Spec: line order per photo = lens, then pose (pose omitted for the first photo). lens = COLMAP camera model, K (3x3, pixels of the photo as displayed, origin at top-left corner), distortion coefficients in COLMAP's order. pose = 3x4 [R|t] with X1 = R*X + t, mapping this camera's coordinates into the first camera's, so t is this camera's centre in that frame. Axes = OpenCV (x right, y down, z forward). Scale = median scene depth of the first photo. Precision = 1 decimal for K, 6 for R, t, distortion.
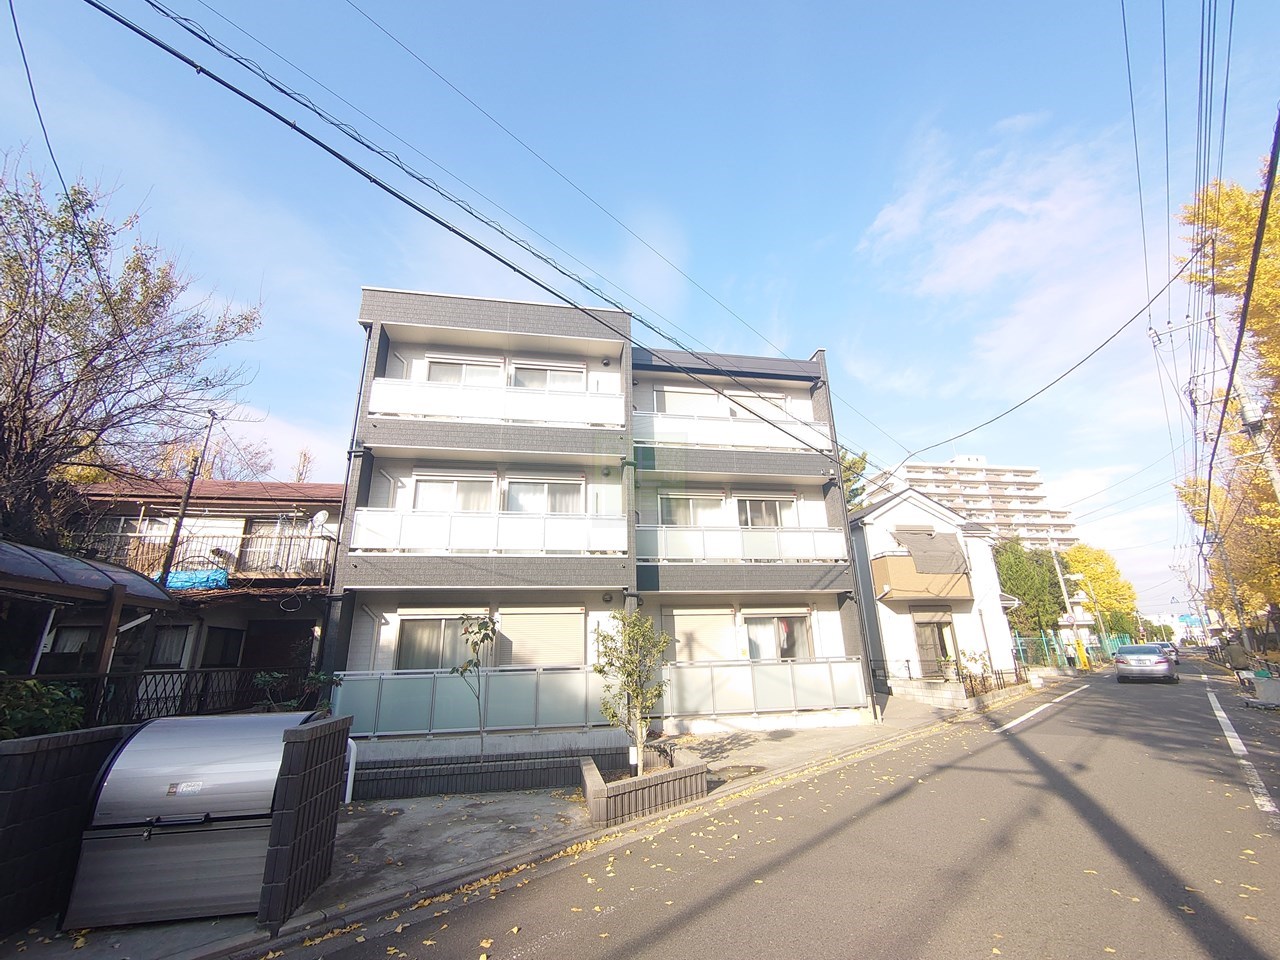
lens RADIAL K [[551.4, 0, 640.0], [0, 551.4, 480.0], [0, 0, 1]] dist [-0.003785, -0.000835]
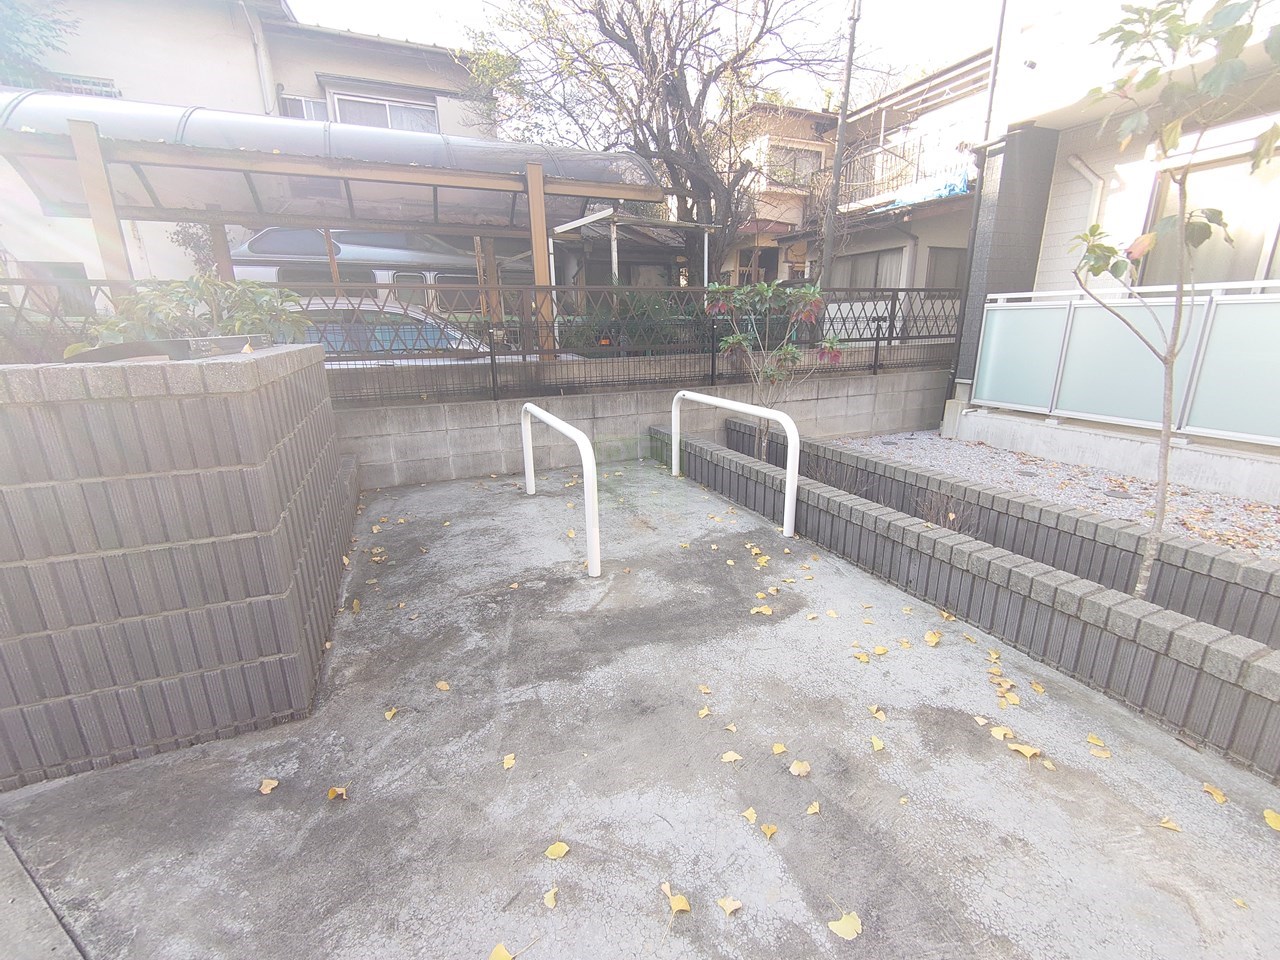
lens RADIAL K [[551.4, 0, 640.0], [0, 551.4, 480.0], [0, 0, 1]] dist [-0.003785, -0.000835]
pose [[0.227573, 0.286385, -0.930695, -0.111579], [0.309614, 0.884894, 0.347998, 0.327926], [0.923228, -0.367351, 0.112709, 0.840519]]
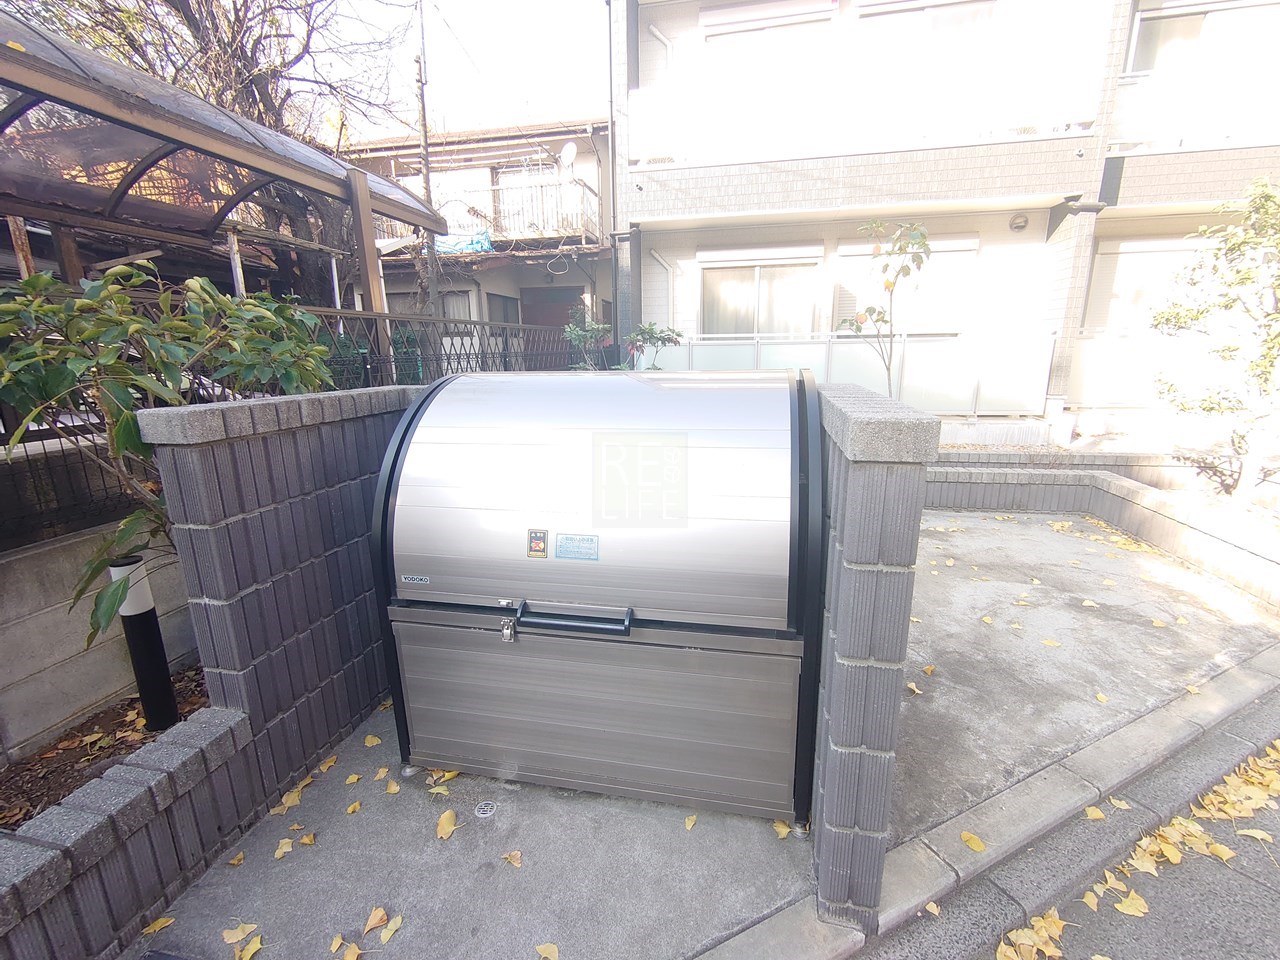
lens RADIAL K [[545.6, 0, 640.0], [0, 545.6, 480.0], [0, 0, 1]] dist [-0.001044, -0.000155]
pose [[0.928520, 0.098443, -0.357994, -0.375869], [0.106010, 0.853777, 0.509732, 0.194709], [0.355826, -0.511247, 0.782313, 0.431677]]
